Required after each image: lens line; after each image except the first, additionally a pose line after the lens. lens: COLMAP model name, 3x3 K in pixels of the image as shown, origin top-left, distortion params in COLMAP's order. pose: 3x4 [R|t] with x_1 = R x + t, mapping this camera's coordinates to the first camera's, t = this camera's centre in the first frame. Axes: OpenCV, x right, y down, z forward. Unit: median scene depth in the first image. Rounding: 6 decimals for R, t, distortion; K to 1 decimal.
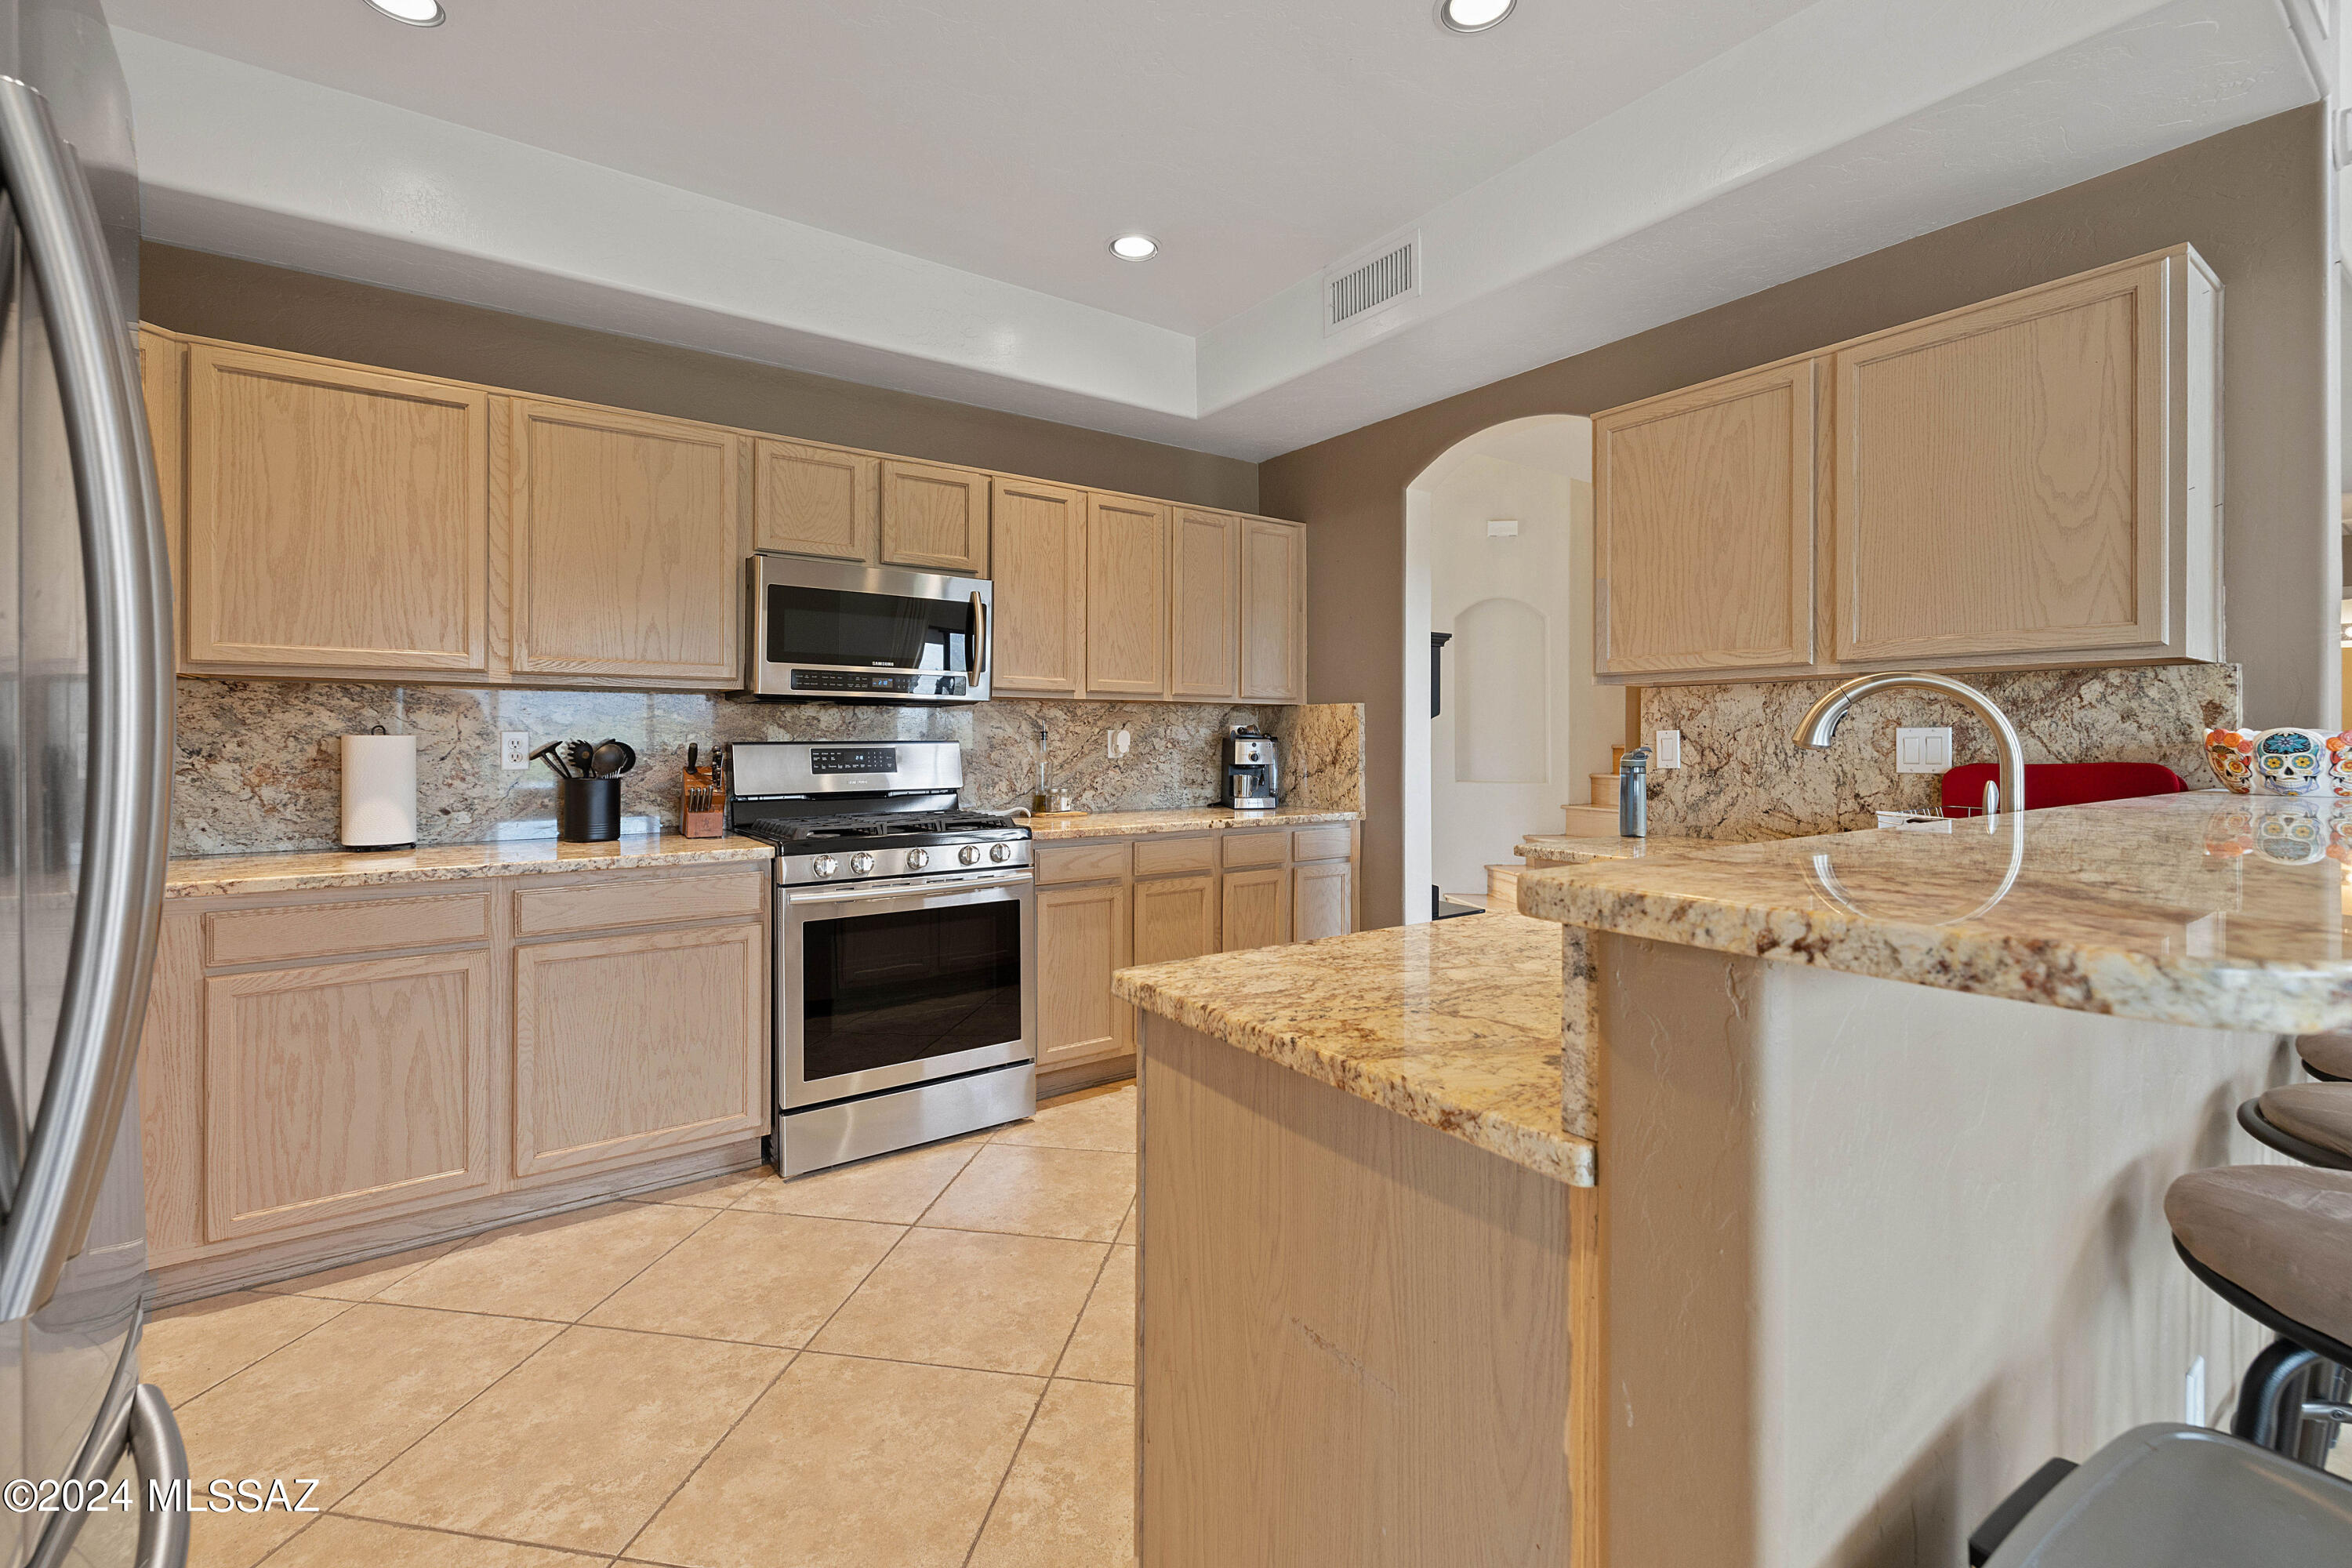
lens RADIAL K [[1017.2, 0, 1183.7], [0, 1017.2, 734.7], [0, 0, 1]] dist [0.000656, -0.000223]
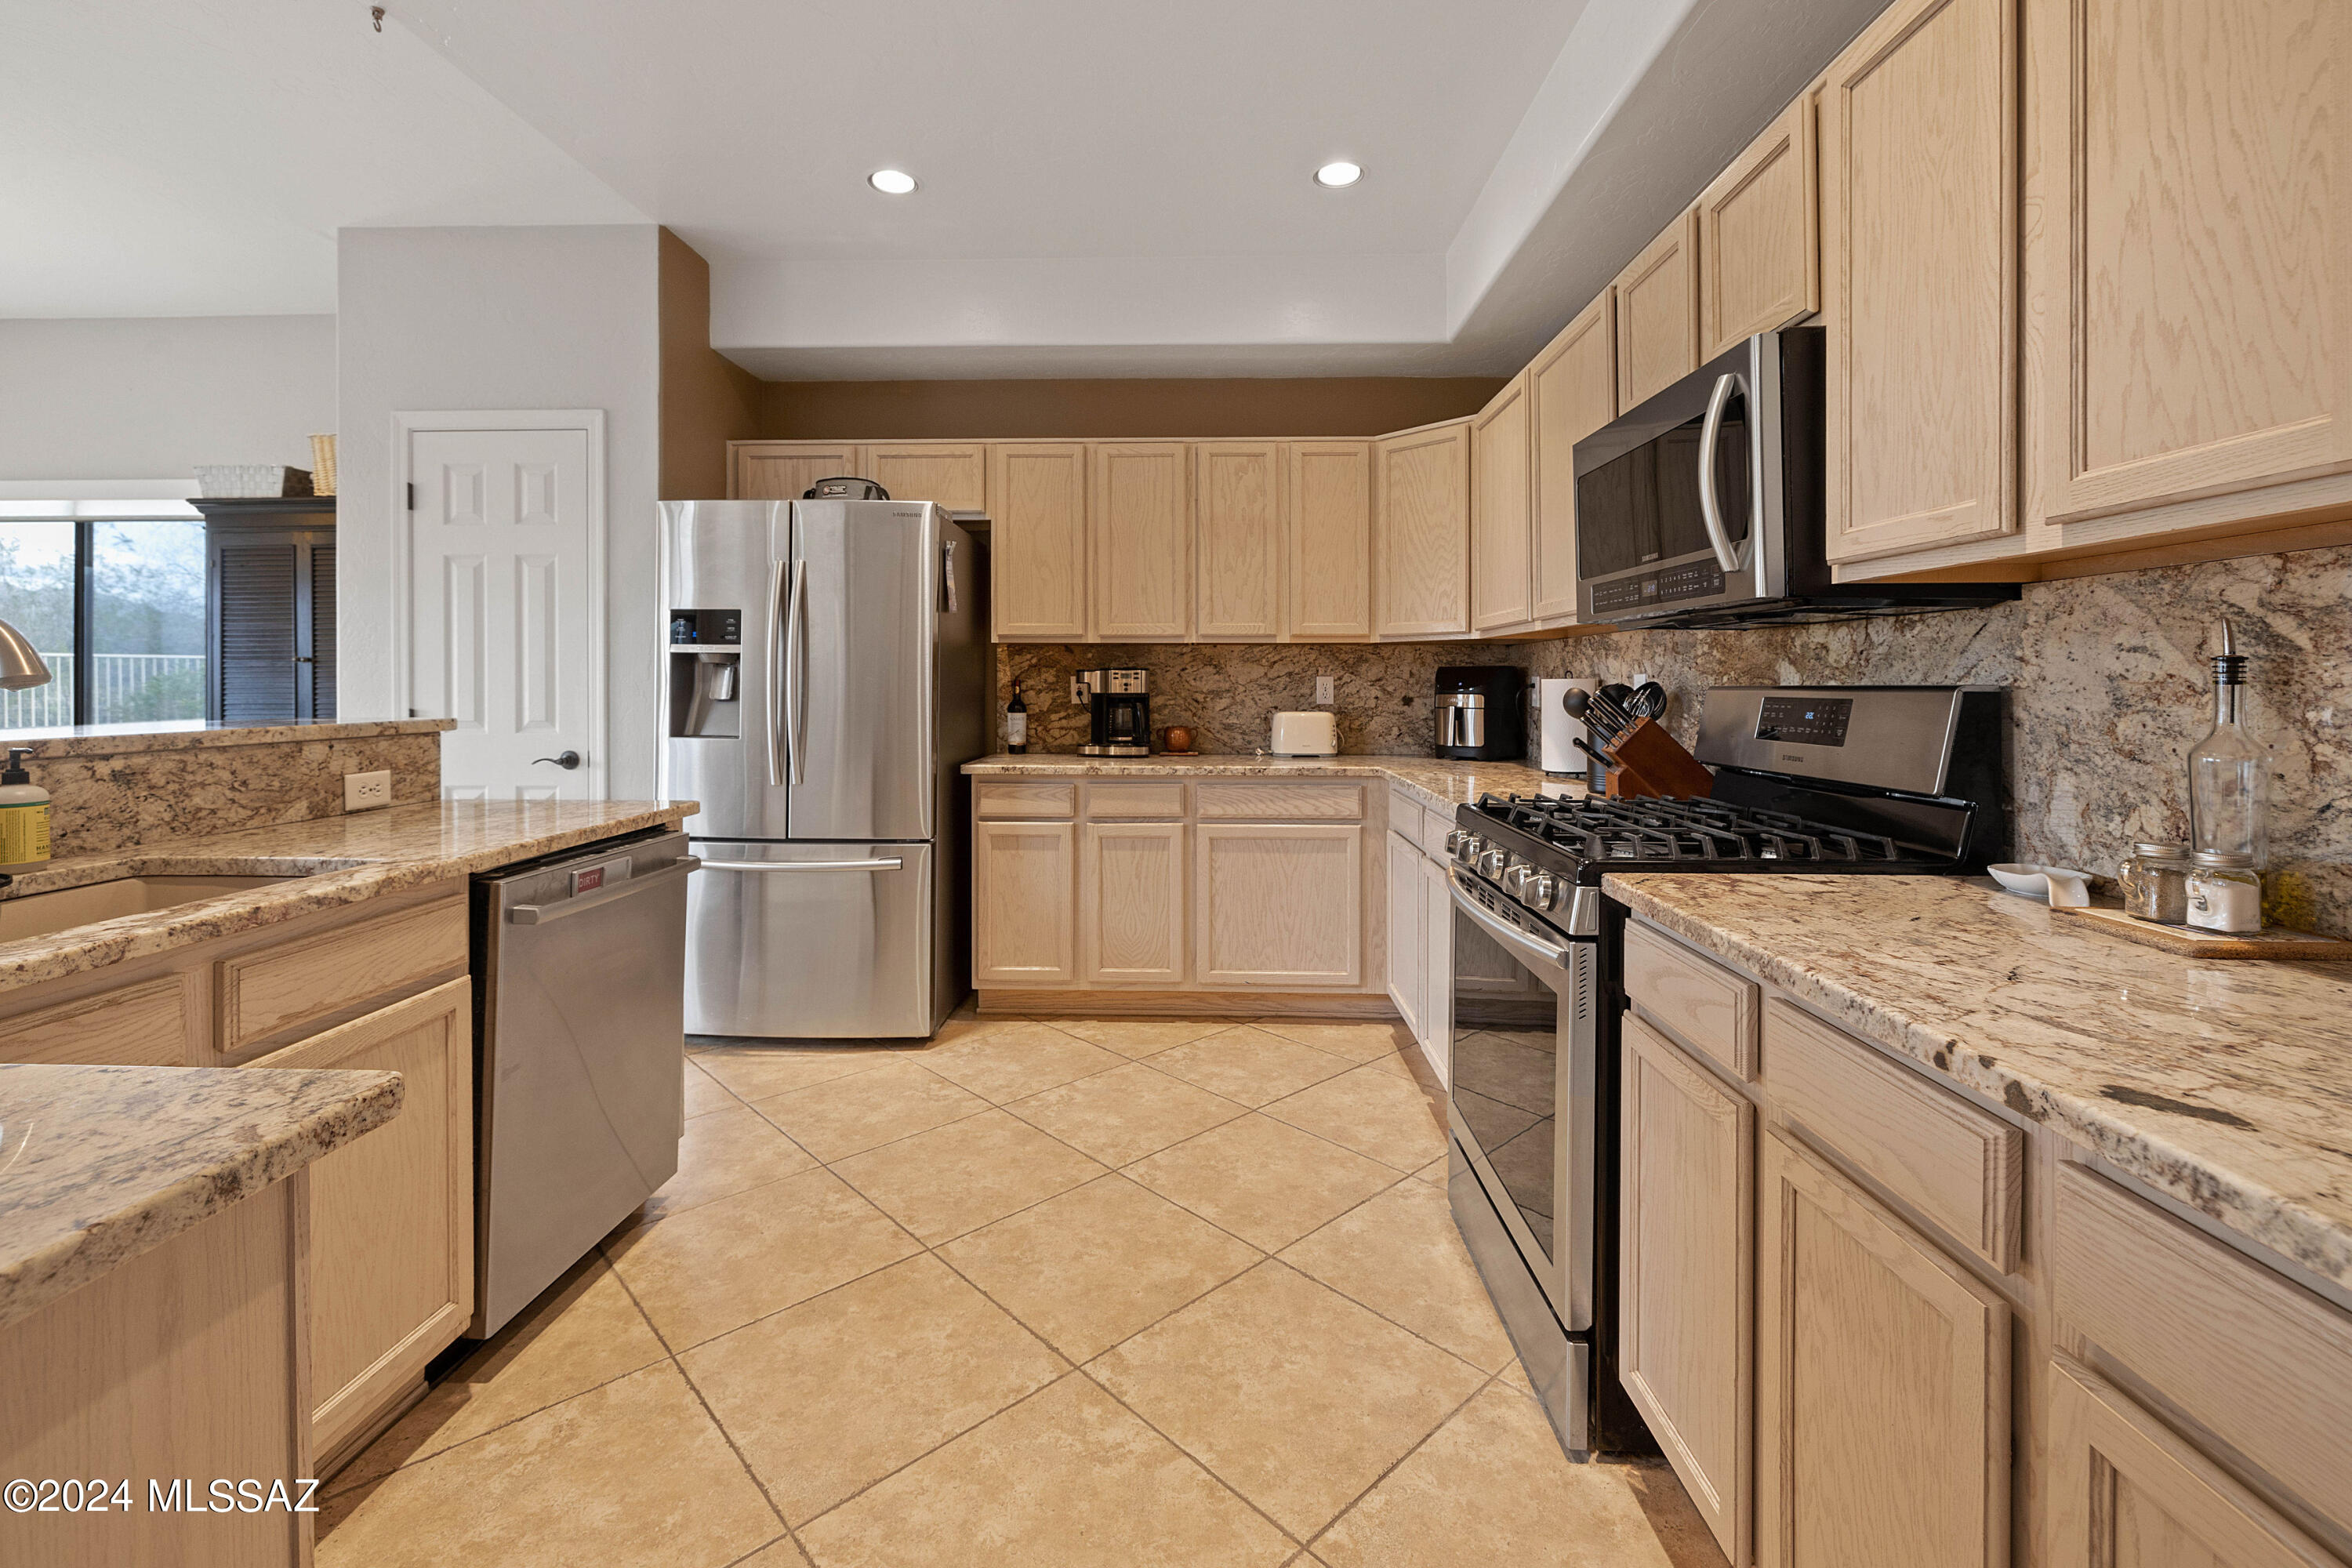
lens RADIAL K [[1017.2, 0, 1169.3], [0, 1017.2, 685.9], [0, 0, 1]] dist [0.000656, -0.000223]
pose [[-0.614504, 0.001027, -0.788913, 0.420636], [0.001314, 0.999999, 0.000278, 0.007699], [0.788913, -0.000866, -0.614505, 1.350993]]
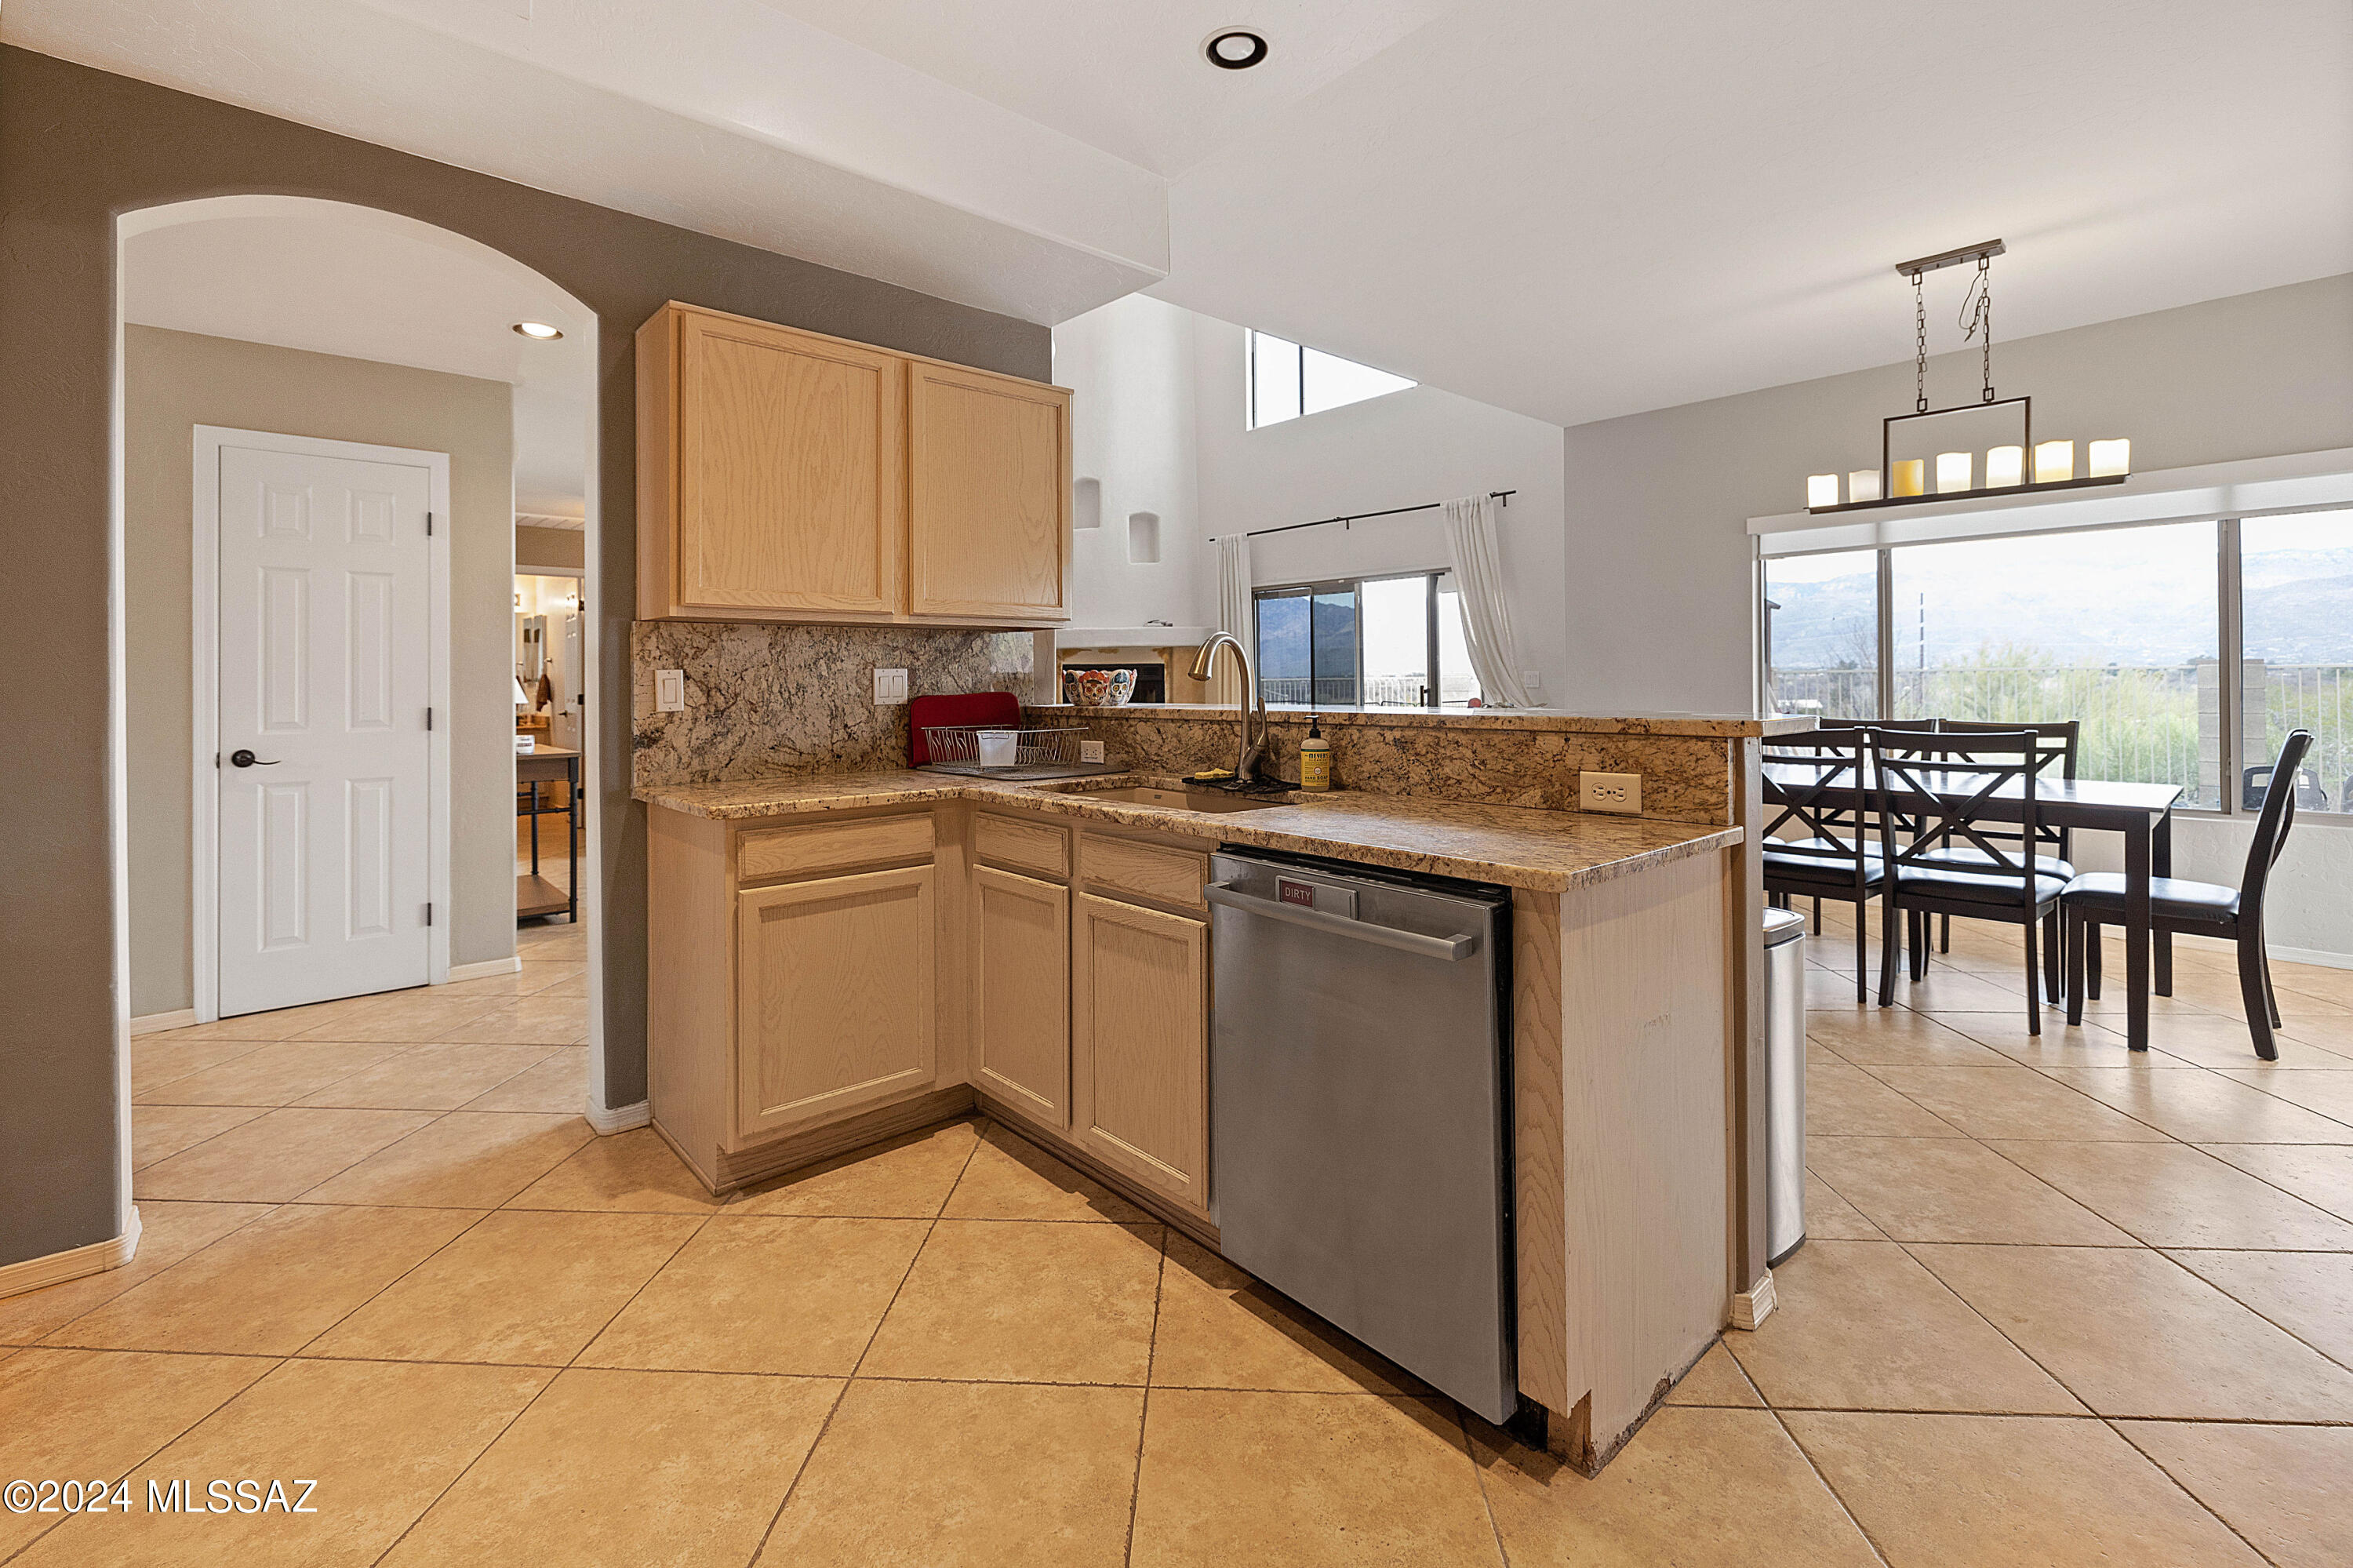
lens RADIAL K [[1017.7, 0, 1159.1], [0, 1017.7, 672.8], [0, 0, 1]] dist [0.000656, -0.000223]
pose [[-0.093451, 0.006149, 0.995605, -0.537280], [0.005007, 0.999971, -0.005706, 0.006576], [-0.995611, 0.004452, -0.093479, 0.734075]]
